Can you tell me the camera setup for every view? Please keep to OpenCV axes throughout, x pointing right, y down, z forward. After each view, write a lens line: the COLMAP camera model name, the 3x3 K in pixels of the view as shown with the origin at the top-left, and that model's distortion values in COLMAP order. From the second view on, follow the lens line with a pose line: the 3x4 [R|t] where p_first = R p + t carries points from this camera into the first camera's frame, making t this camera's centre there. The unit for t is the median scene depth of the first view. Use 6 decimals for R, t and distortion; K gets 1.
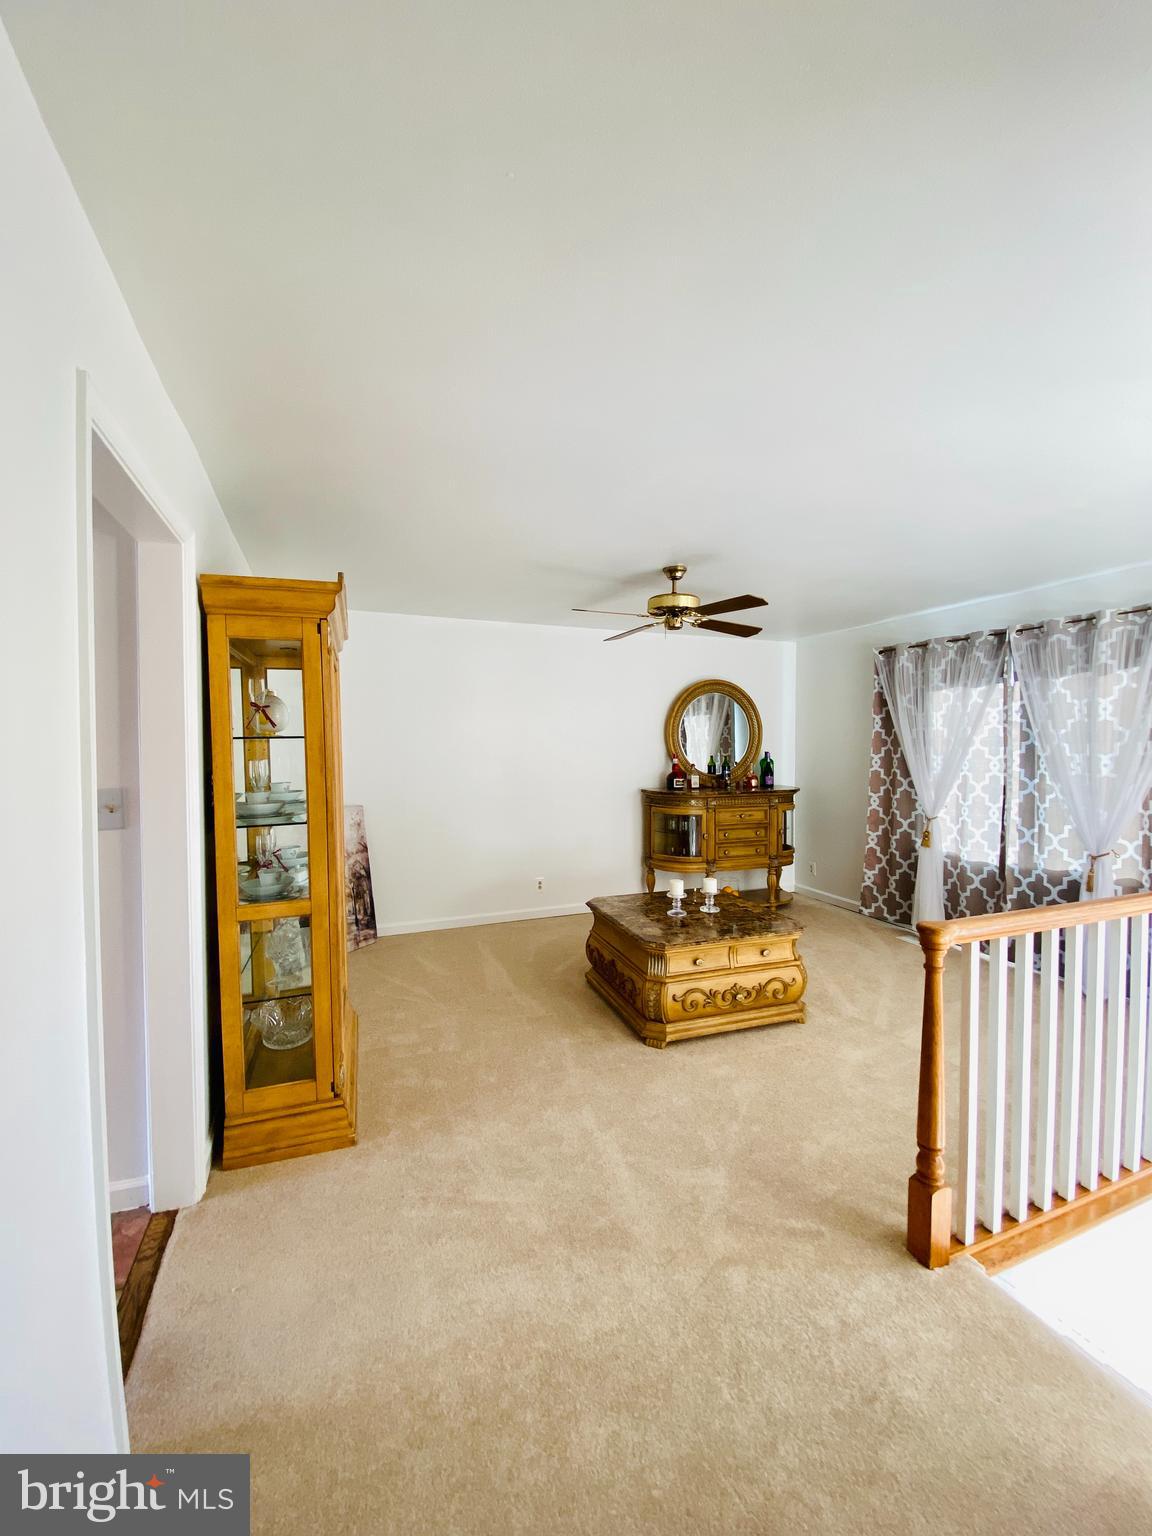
lens RADIAL K [[624.7, 0, 580.2], [0, 624.7, 760.8], [0, 0, 1]] dist [0.017855, -0.019552]
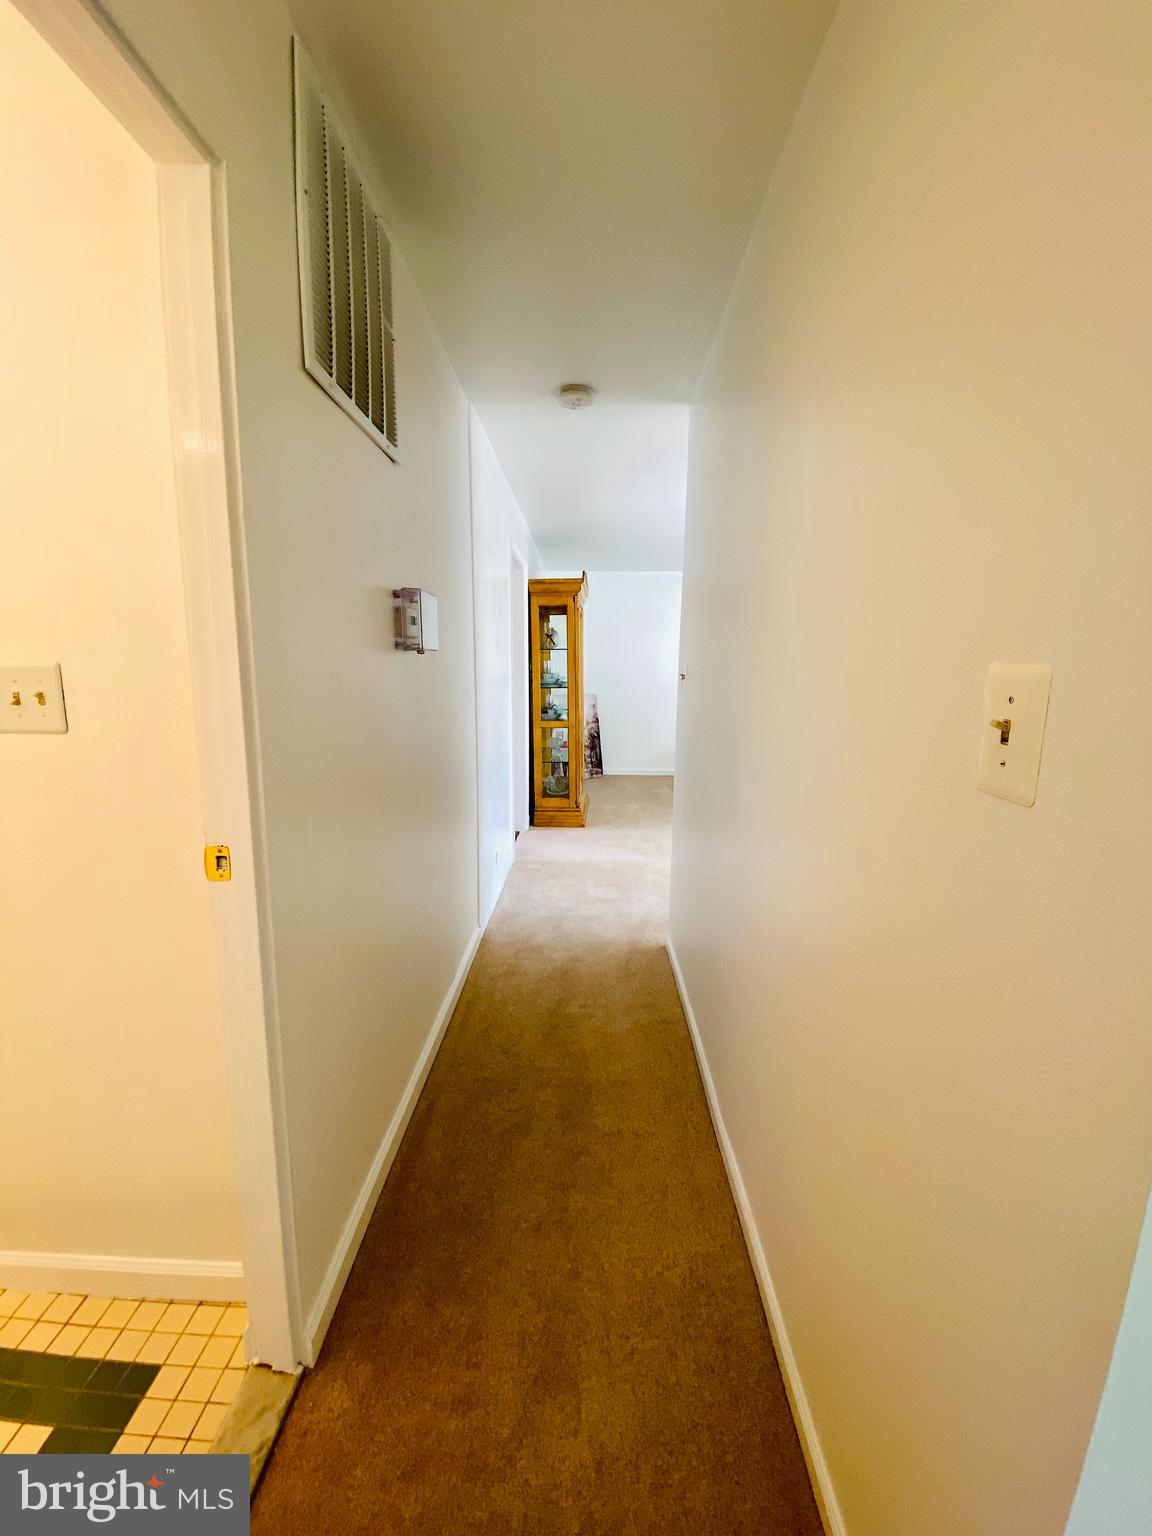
lens RADIAL K [[624.7, 0, 580.2], [0, 624.7, 760.8], [0, 0, 1]] dist [0.017855, -0.019552]
pose [[0.927597, 0.063405, -0.368162, 0.434401], [-0.018970, 0.992215, 0.123085, 0.080255], [0.373100, -0.107189, 0.921578, -1.043770]]
